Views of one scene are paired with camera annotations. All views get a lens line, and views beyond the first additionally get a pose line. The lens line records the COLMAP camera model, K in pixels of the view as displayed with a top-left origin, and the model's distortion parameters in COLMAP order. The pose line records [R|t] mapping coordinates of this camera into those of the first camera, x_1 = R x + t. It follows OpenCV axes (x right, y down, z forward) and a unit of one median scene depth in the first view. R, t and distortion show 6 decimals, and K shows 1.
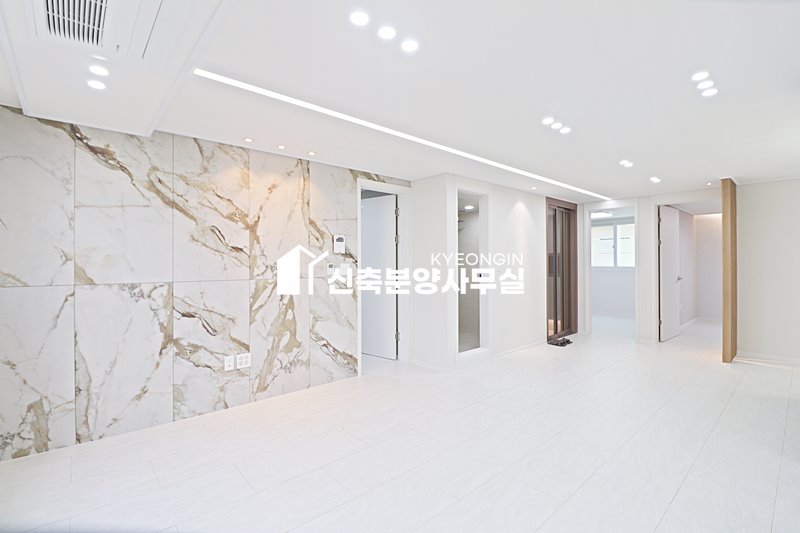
lens RADIAL K [[373.4, 0, 398.7], [0, 373.4, 261.7], [0, 0, 1]] dist [-0.008058, -0.008335]
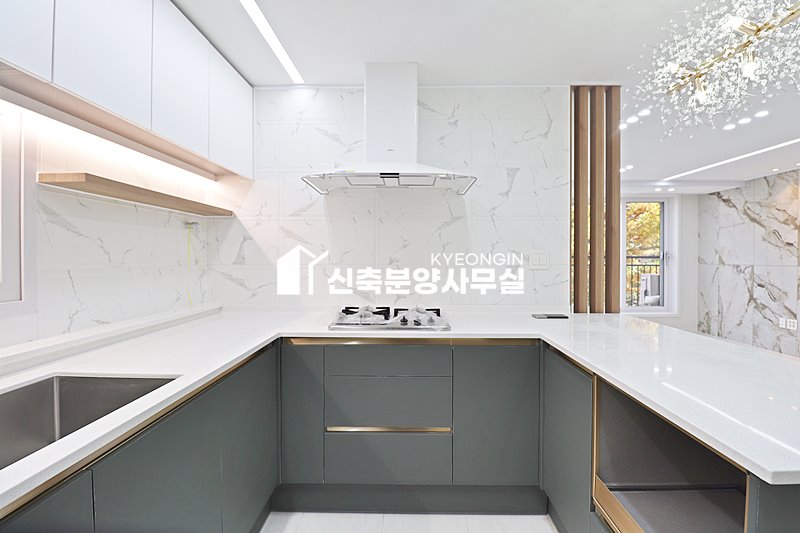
lens RADIAL K [[373.4, 0, 405.2], [0, 373.4, 262.2], [0, 0, 1]] dist [-0.008058, -0.008335]
pose [[-0.677011, 0.011770, -0.735879, 1.438960], [0.002111, 0.999899, 0.014052, 0.011069], [0.735970, 0.007960, -0.676967, 0.795058]]
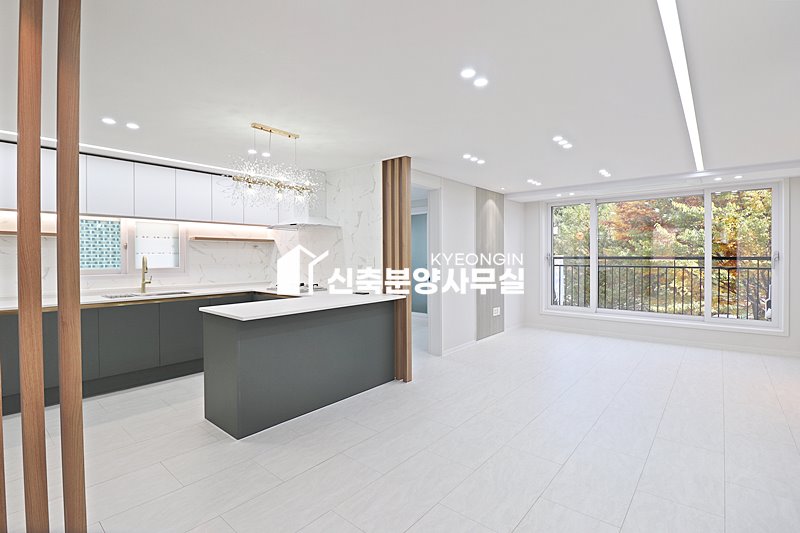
lens RADIAL K [[373.4, 0, 399.9], [0, 373.4, 259.1], [0, 0, 1]] dist [-0.008058, -0.008335]
pose [[-0.989723, 0.006953, -0.142831, 0.875311], [0.005879, 0.999951, 0.007938, -0.001565], [0.142879, 0.007017, -0.989715, 1.680547]]
